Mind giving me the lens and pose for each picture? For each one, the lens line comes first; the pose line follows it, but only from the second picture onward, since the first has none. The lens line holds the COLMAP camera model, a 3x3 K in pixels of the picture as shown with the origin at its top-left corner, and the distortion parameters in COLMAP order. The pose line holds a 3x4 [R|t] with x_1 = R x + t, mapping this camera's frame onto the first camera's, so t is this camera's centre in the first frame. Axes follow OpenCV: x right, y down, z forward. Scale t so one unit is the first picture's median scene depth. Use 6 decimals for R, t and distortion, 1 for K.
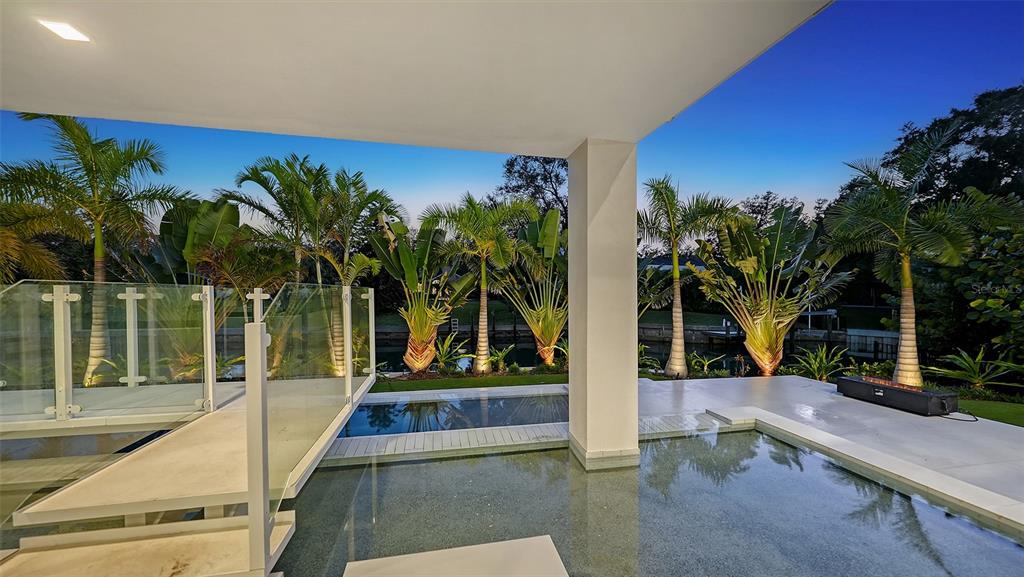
lens RADIAL K [[358.9, 0, 510.5], [0, 358.9, 294.0], [0, 0, 1]] dist [-0.001737, 0.000007]
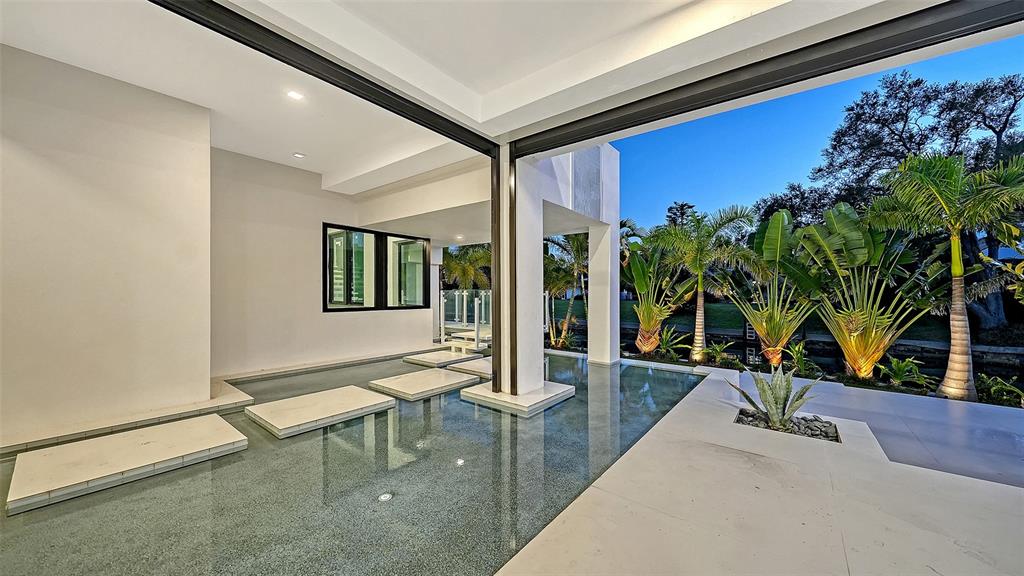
lens RADIAL K [[359.5, 0, 512.5], [0, 359.5, 290.7], [0, 0, 1]] dist [0.000431, 0.000006]
pose [[0.645510, -0.004809, -0.763737, 0.452290], [-0.006843, 0.999904, -0.012080, 0.003228], [0.763721, 0.013024, 0.645415, -0.245712]]
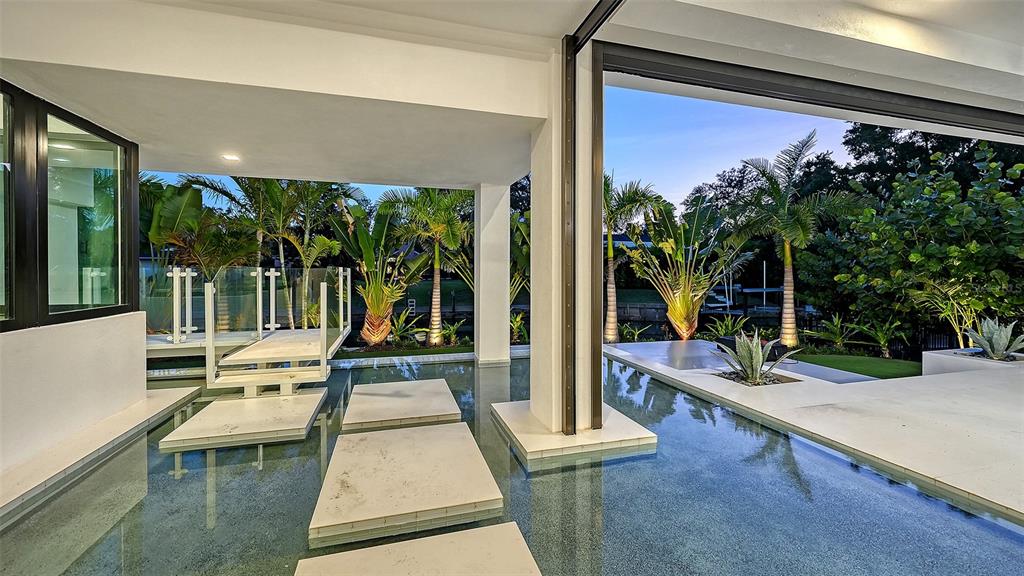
lens RADIAL K [[413.8, 0, 511.3], [0, 413.8, 259.5], [0, 0, 1]] dist [-0.009335, -0.000044]
pose [[0.996950, -0.002939, 0.077993, 0.054739], [0.005461, 0.999469, -0.032133, 0.002537], [-0.077857, 0.032461, 0.996436, -0.275342]]
